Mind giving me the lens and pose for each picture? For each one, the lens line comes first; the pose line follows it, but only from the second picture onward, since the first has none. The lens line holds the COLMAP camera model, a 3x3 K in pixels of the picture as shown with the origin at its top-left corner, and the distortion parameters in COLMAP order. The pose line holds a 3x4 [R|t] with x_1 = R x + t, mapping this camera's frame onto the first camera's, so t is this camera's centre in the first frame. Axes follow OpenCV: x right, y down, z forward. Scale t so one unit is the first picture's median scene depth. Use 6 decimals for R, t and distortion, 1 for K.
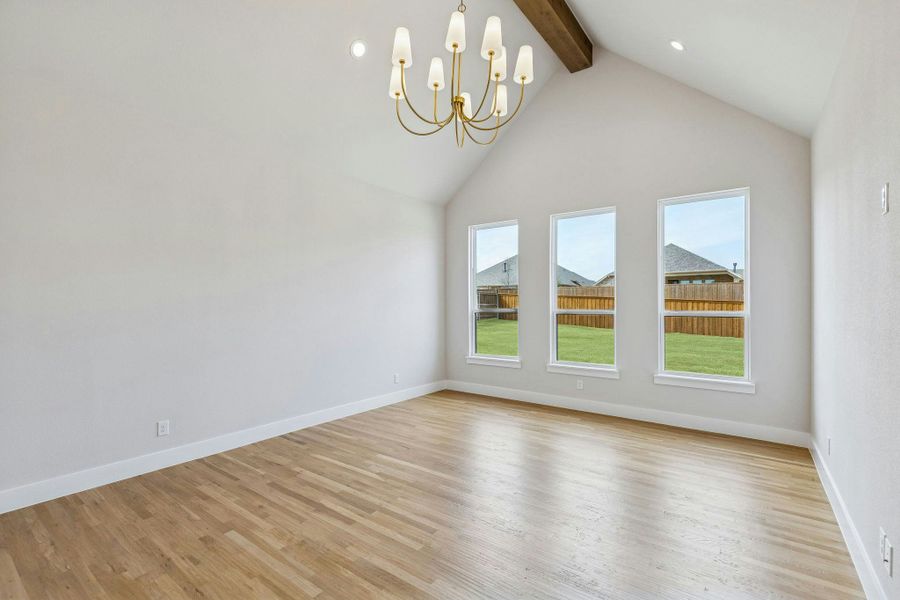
lens RADIAL K [[416.2, 0, 453.0], [0, 416.2, 305.8], [0, 0, 1]] dist [0.009445, 0.000232]
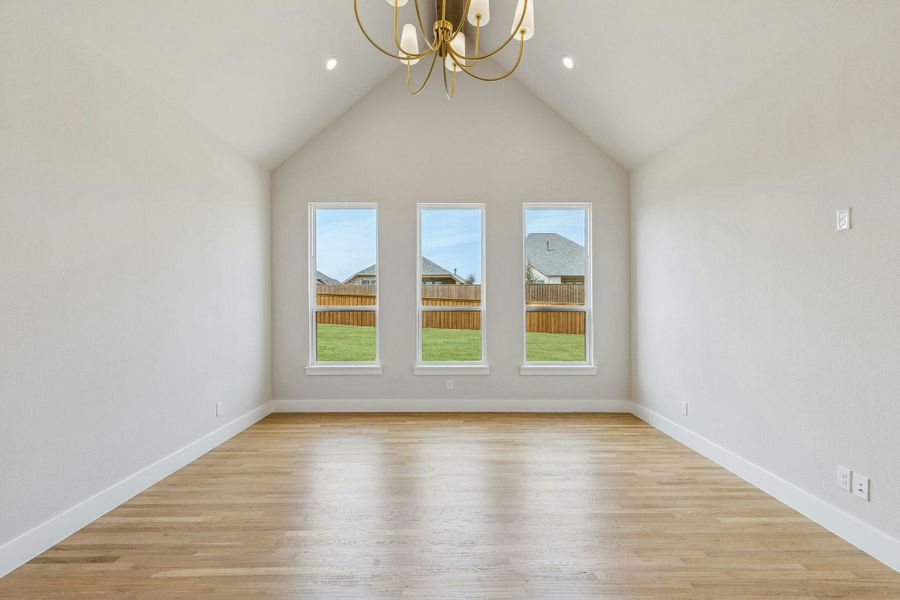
lens RADIAL K [[416.2, 0, 457.1], [0, 416.2, 301.0], [0, 0, 1]] dist [0.009445, 0.000232]
pose [[0.794520, -0.001563, 0.607236, -0.253524], [0.004573, 0.999984, -0.003409, 0.000925], [-0.607221, 0.005486, 0.794514, 0.225933]]
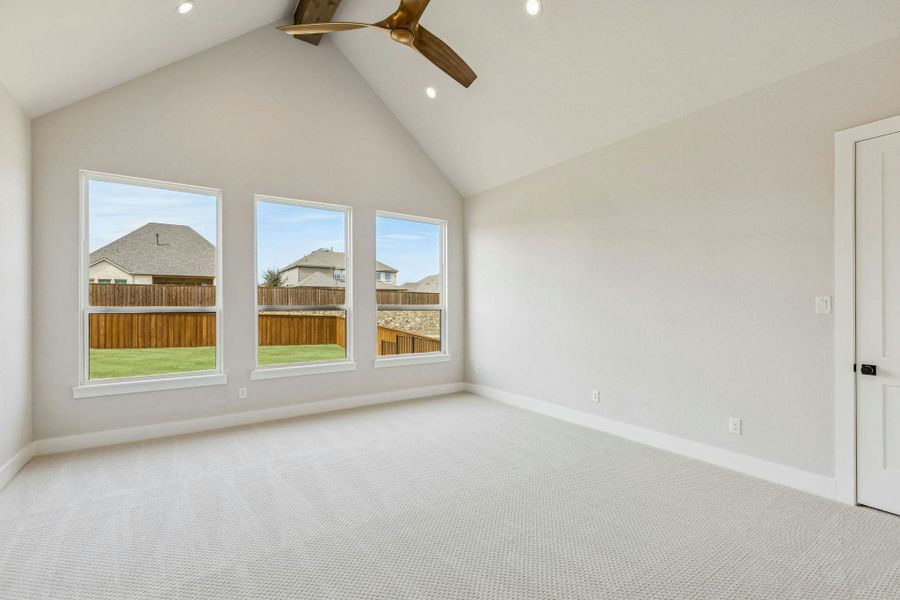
lens RADIAL K [[416.2, 0, 457.1], [0, 416.2, 294.3], [0, 0, 1]] dist [0.009445, 0.000232]
pose [[0.298355, 0.013833, 0.954355, -0.465542], [0.002708, 0.999879, -0.015340, -0.001894], [-0.954451, 0.007161, 0.298282, 0.375770]]
